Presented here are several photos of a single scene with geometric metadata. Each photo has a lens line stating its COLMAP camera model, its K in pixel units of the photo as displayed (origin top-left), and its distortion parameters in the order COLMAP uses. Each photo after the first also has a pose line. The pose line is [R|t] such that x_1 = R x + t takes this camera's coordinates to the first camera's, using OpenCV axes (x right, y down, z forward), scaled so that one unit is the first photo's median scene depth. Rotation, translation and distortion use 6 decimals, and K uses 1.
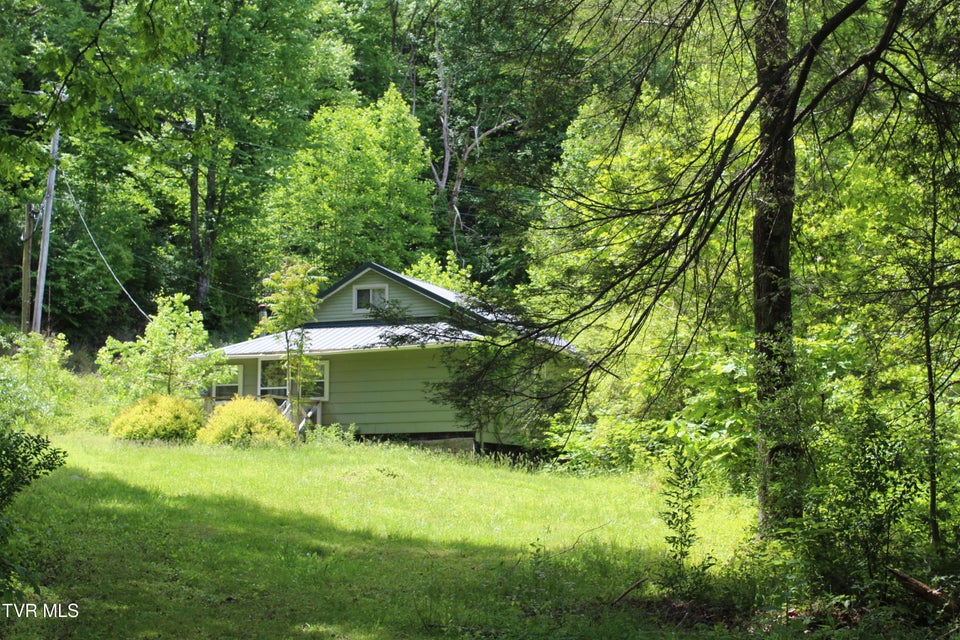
lens RADIAL K [[1549.9, 0, 480.0], [0, 1549.9, 320.0], [0, 0, 1]] dist [-0.051440, -0.081734]
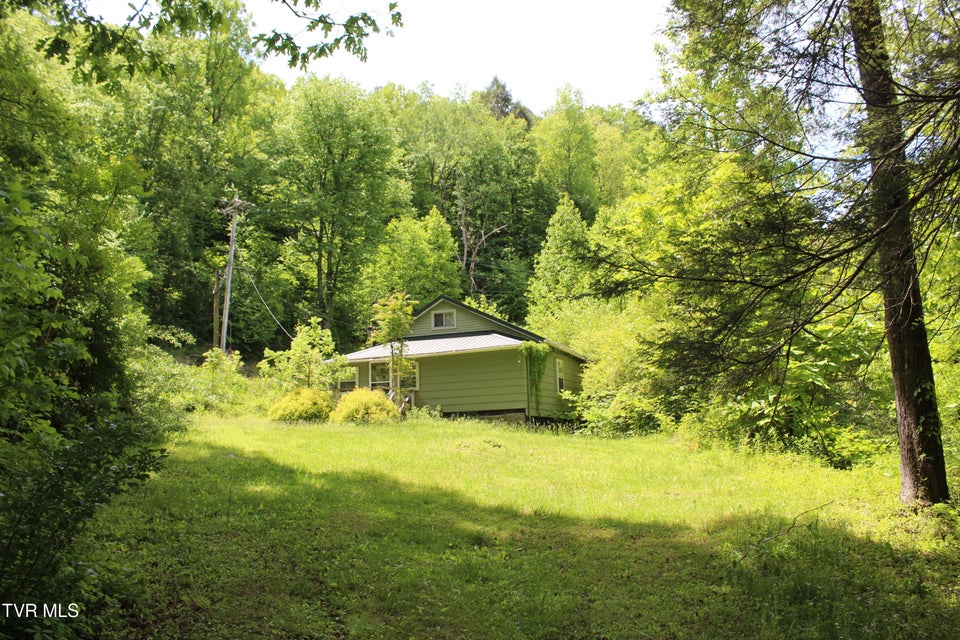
lens RADIAL K [[823.9, 0, 480.0], [0, 823.9, 320.0], [0, 0, 1]] dist [-0.182425, 0.165498]
pose [[0.999576, -0.025749, 0.013564, -0.047258], [0.026225, 0.999003, -0.036141, 0.015509], [-0.012620, 0.036482, 0.999255, 0.222507]]
